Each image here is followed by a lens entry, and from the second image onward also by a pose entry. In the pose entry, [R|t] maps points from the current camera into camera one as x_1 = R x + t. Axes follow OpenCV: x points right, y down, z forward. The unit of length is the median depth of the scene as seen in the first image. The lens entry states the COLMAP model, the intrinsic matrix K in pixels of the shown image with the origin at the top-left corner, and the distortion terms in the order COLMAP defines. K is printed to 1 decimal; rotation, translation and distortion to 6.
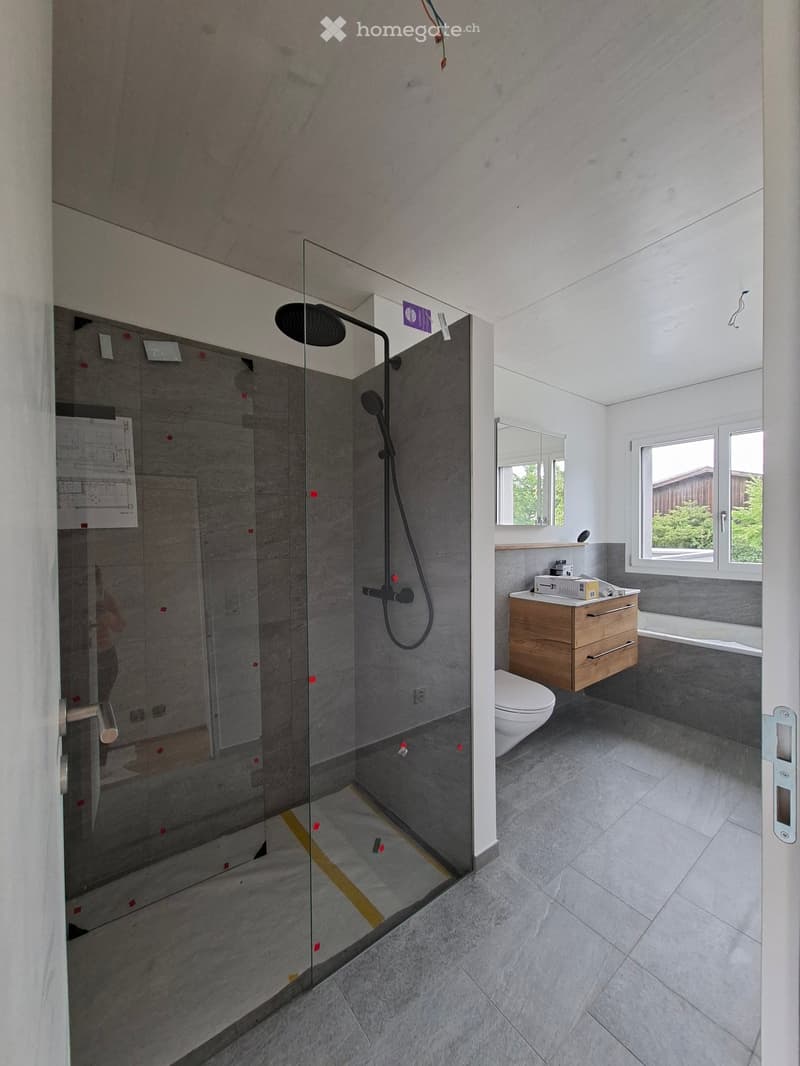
lens RADIAL K [[417.3, 0, 400.8], [0, 417.3, 534.9], [0, 0, 1]] dist [0.000871, 0.000543]
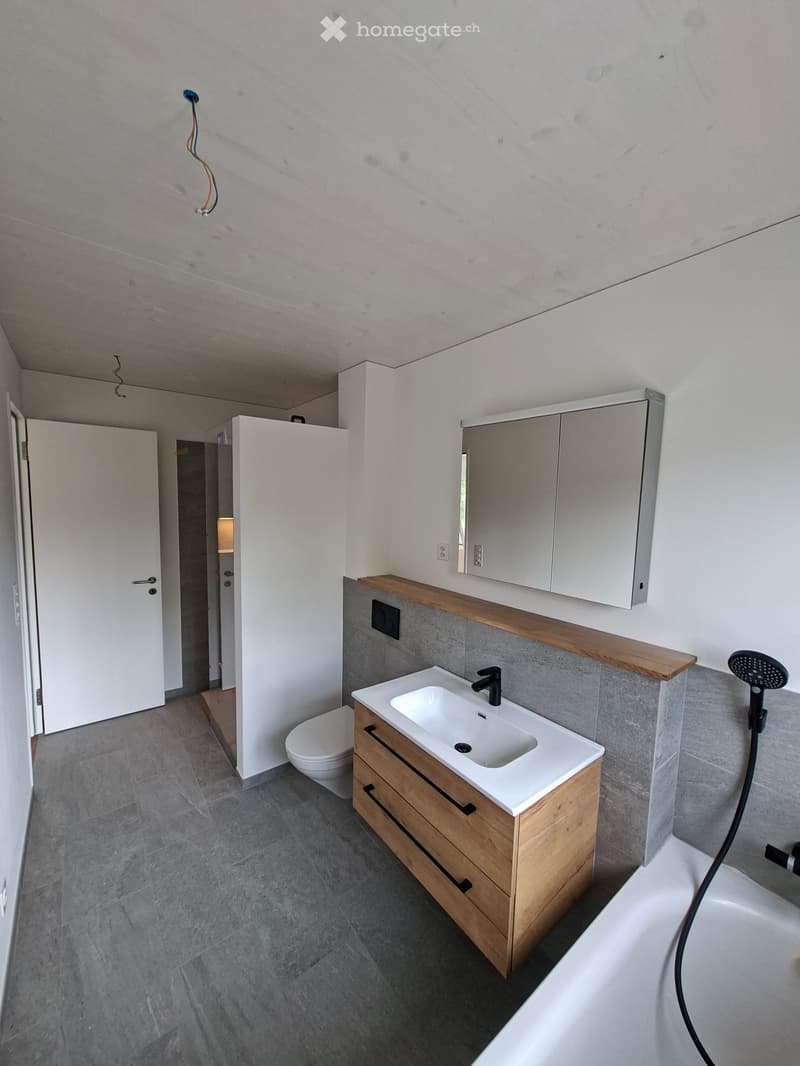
lens RADIAL K [[417.3, 0, 400.2], [0, 417.3, 534.3], [0, 0, 1]] dist [0.000871, 0.000543]
pose [[-0.002717, 0.096694, -0.995310, 1.190255], [-0.028416, 0.994905, 0.096732, -0.189127], [0.999592, 0.028546, 0.000045, 1.148608]]
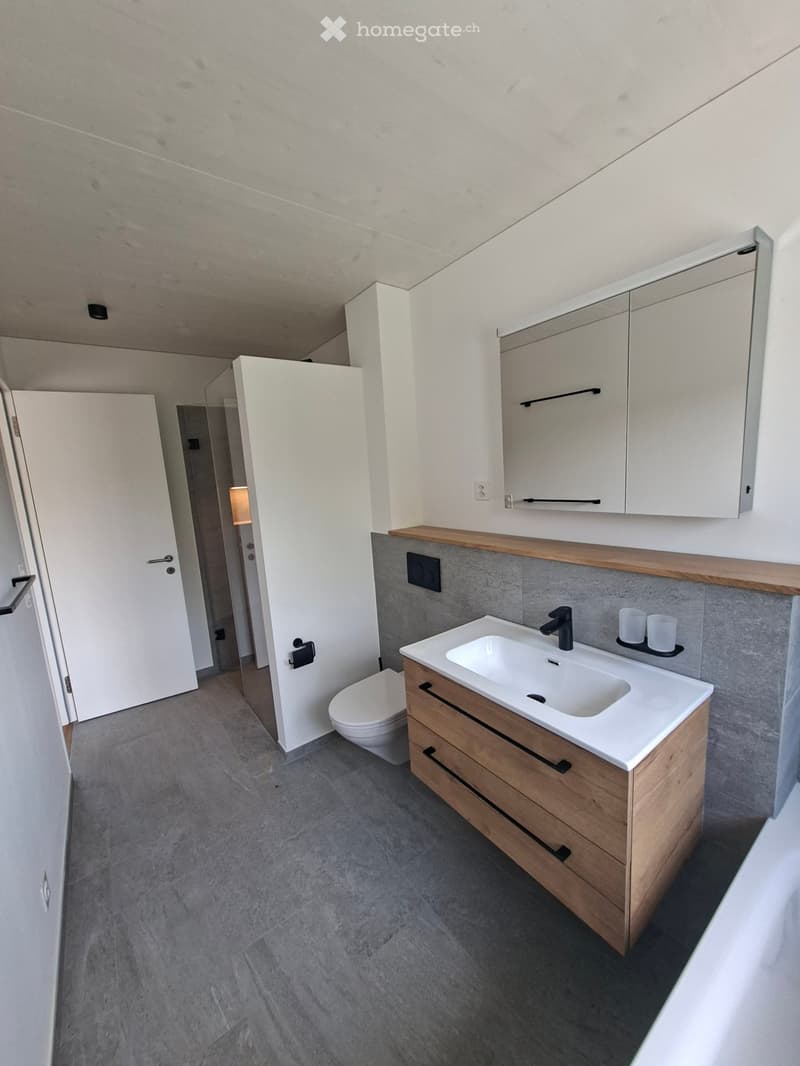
lens RADIAL K [[417.3, 0, 399.7], [0, 417.3, 536.2], [0, 0, 1]] dist [0.000871, 0.000543]
pose [[-0.023503, 0.162137, -0.986488, 1.094060], [0.060151, 0.985203, 0.160492, -0.111923], [0.997913, -0.055567, -0.032908, 1.100894]]
